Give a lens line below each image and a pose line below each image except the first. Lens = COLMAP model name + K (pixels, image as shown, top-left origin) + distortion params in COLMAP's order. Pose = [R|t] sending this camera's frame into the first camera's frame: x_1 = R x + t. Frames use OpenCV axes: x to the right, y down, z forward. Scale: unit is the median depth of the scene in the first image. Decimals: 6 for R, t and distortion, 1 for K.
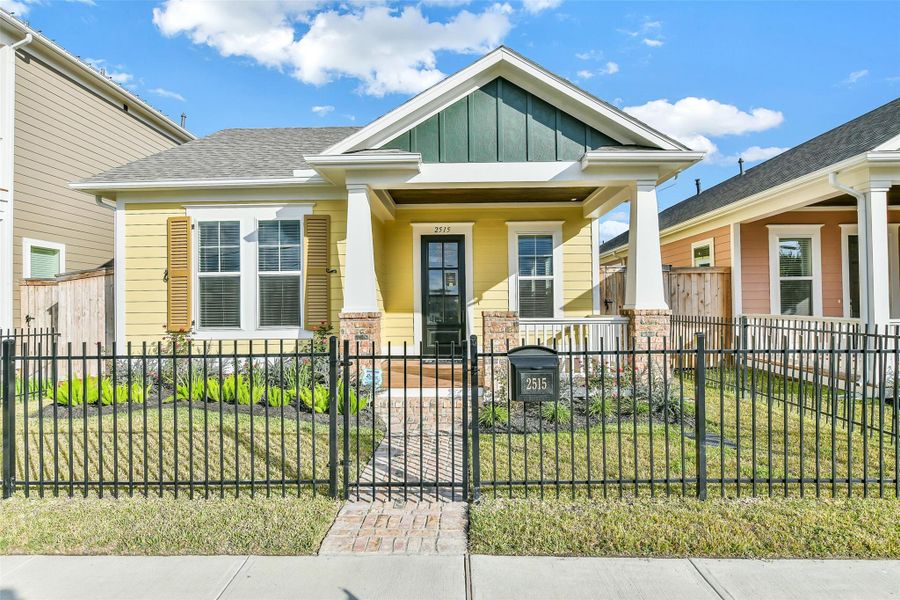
lens RADIAL K [[403.4, 0, 449.6], [0, 403.4, 303.2], [0, 0, 1]] dist [-0.002075, -0.000927]
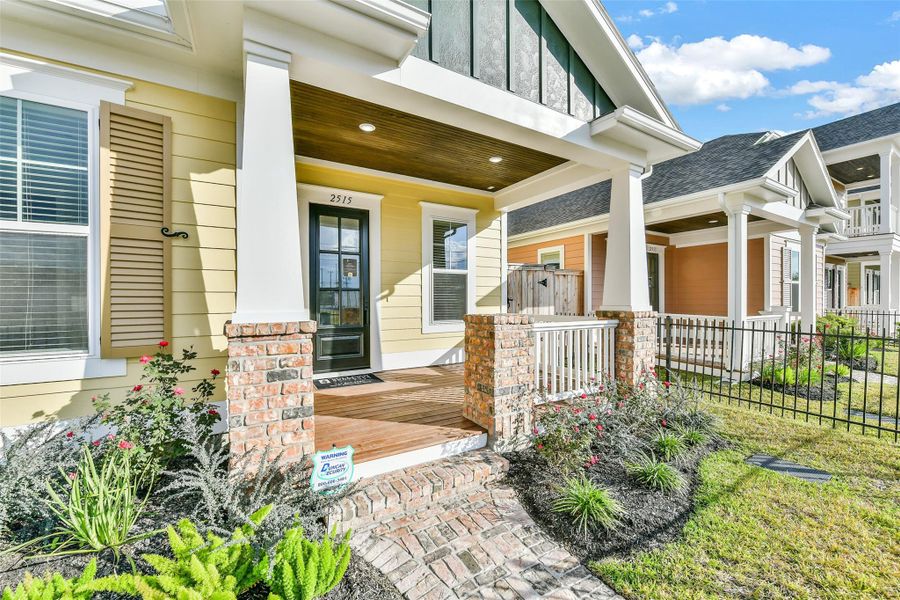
lens RADIAL K [[349.0, 0, 457.9], [0, 349.0, 303.2], [0, 0, 1]] dist [-0.010041, -0.000096]
pose [[0.866279, 0.004821, 0.499537, -0.149116], [-0.013740, 0.999805, 0.014178, -0.004633], [-0.499371, -0.019145, 0.866176, 0.336156]]
